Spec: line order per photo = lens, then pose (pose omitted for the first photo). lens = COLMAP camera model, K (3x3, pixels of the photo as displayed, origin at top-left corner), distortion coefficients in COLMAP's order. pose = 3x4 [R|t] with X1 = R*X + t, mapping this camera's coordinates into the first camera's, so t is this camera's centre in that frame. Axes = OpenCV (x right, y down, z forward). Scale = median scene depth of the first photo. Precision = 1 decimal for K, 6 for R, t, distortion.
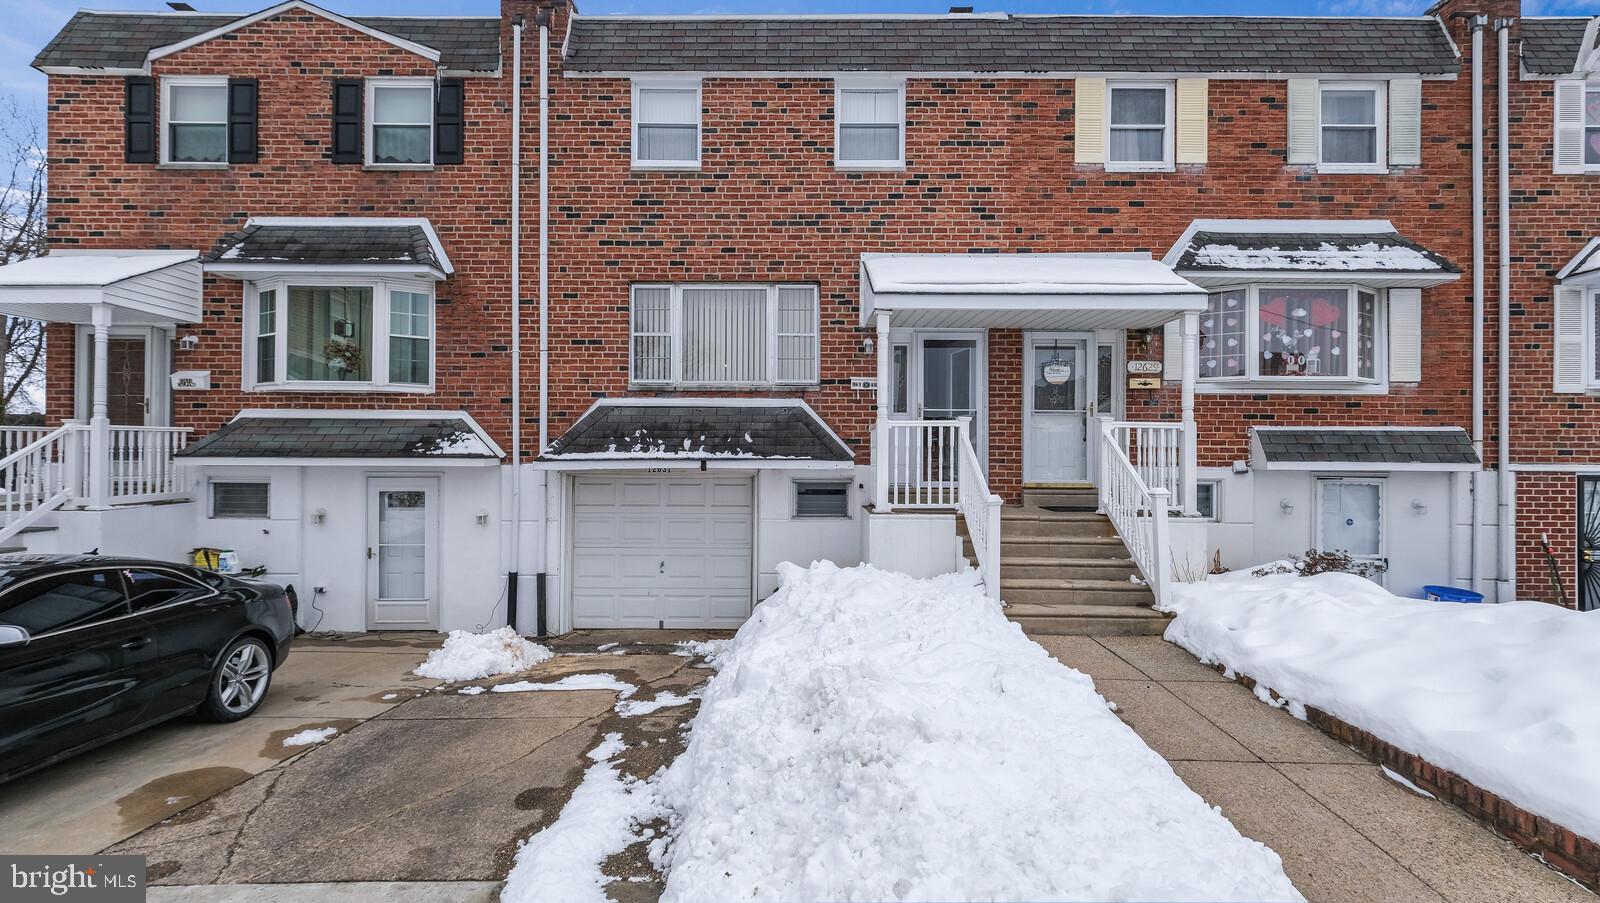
lens RADIAL K [[707.5, 0, 798.3], [0, 707.5, 454.9], [0, 0, 1]] dist [0.000990, 0.001944]
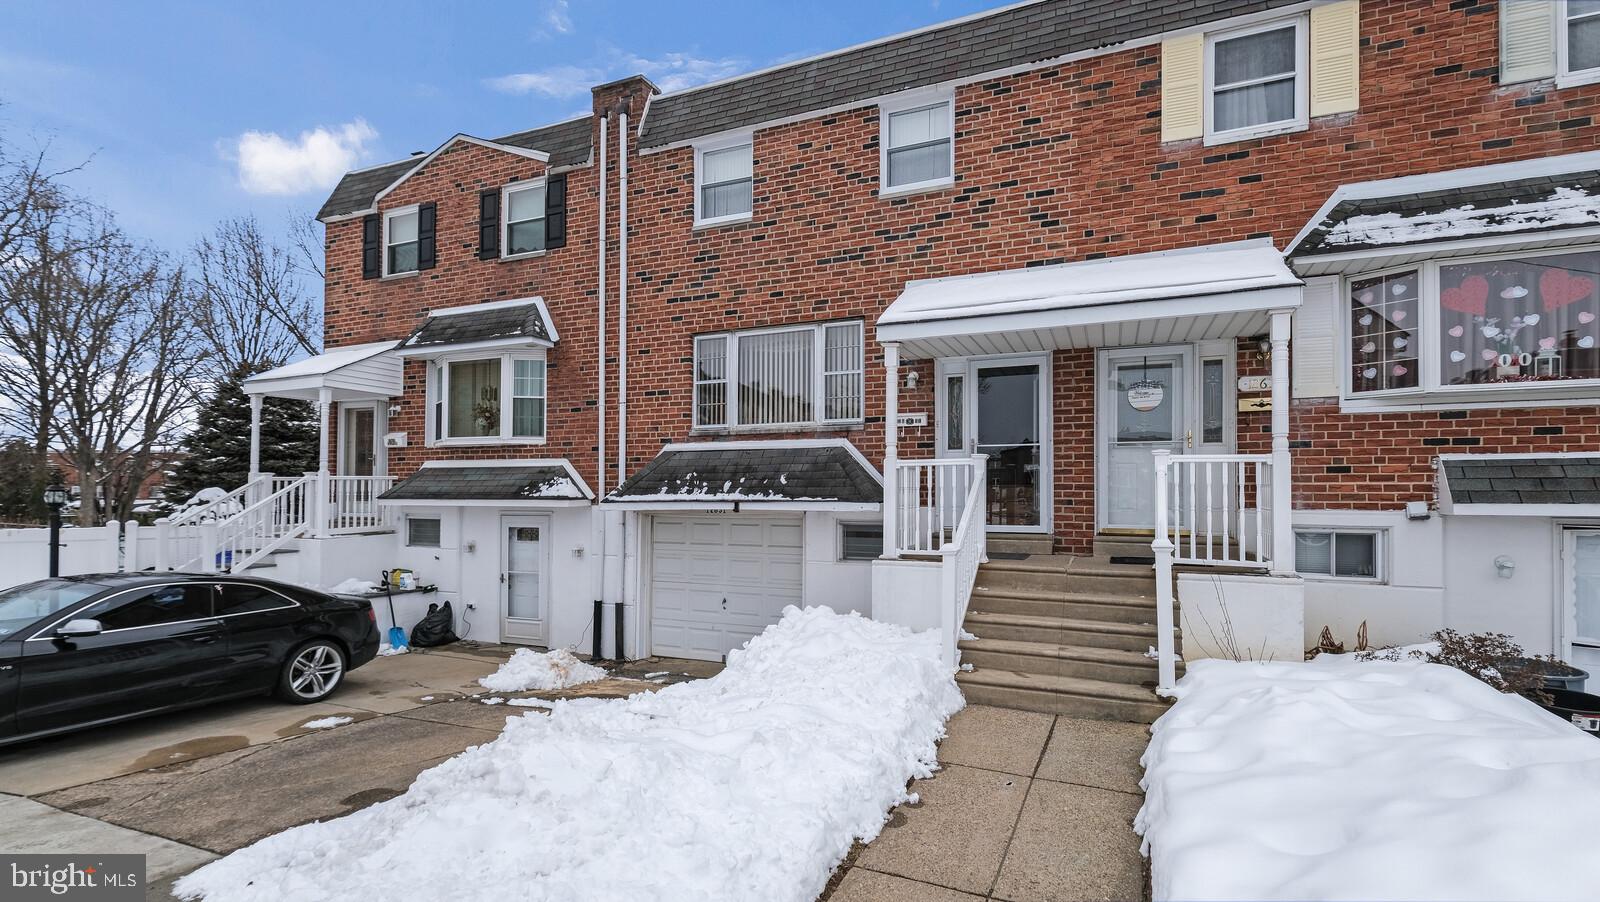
lens RADIAL K [[707.5, 0, 826.7], [0, 707.5, 481.7], [0, 0, 1]] dist [0.000990, 0.001944]
pose [[0.925079, -0.009684, -0.379651, 0.355633], [0.005153, 0.999903, -0.012950, -0.007110], [0.379740, 0.010024, 0.925039, 0.091707]]
